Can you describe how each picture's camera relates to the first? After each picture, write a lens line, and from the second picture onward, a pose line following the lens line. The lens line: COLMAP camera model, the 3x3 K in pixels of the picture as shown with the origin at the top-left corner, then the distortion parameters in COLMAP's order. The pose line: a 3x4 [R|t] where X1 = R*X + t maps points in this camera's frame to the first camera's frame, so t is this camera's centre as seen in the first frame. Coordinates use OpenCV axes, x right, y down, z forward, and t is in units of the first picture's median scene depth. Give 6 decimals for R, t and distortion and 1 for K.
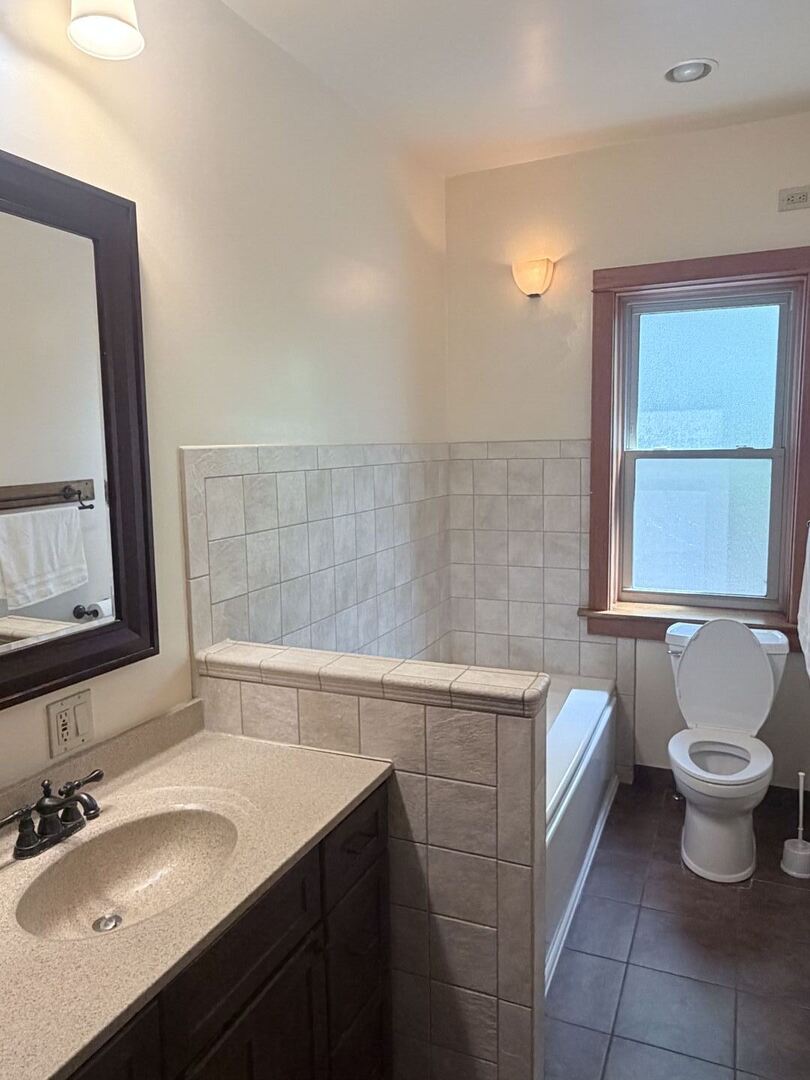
lens RADIAL K [[776.5, 0, 405.0], [0, 776.5, 540.0], [0, 0, 1]] dist [-0.003759, 0.002998]
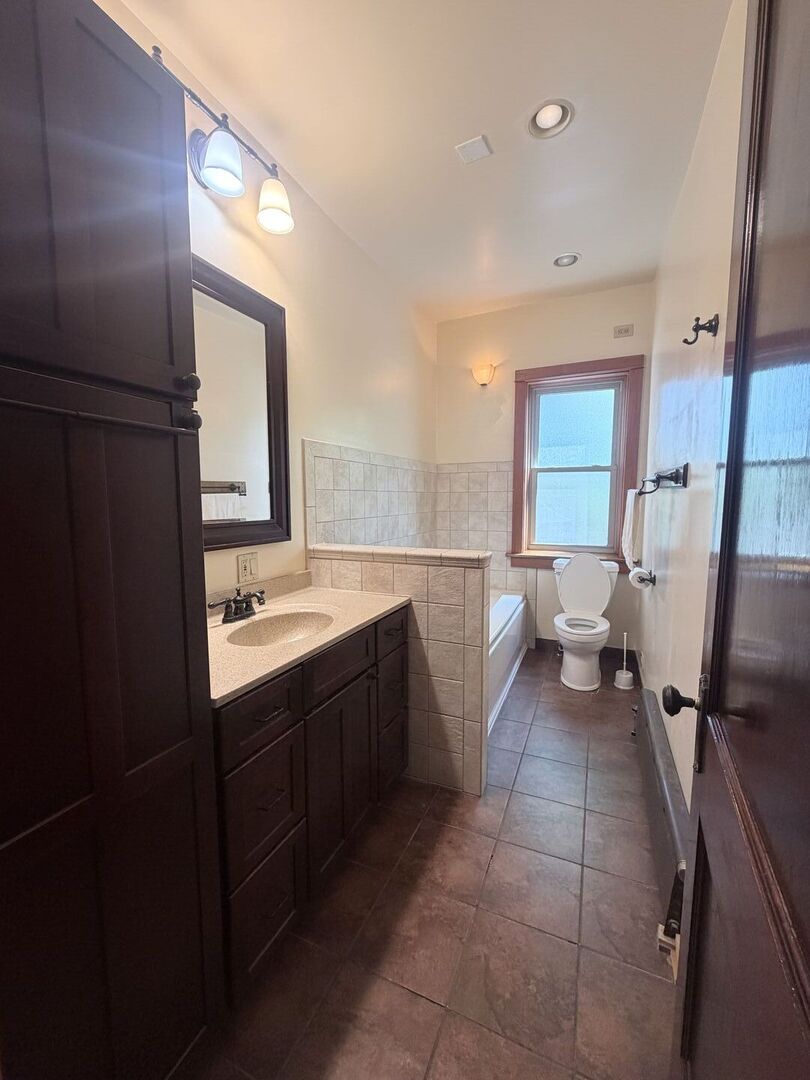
lens RADIAL K [[438.9, 0, 405.0], [0, 438.9, 540.0], [0, 0, 1]] dist [-0.000216, -0.000054]
pose [[0.999903, 0.012960, -0.005053, -0.019241], [-0.013084, 0.999589, -0.025493, 0.127389], [0.004721, 0.025556, 0.999662, -0.074139]]
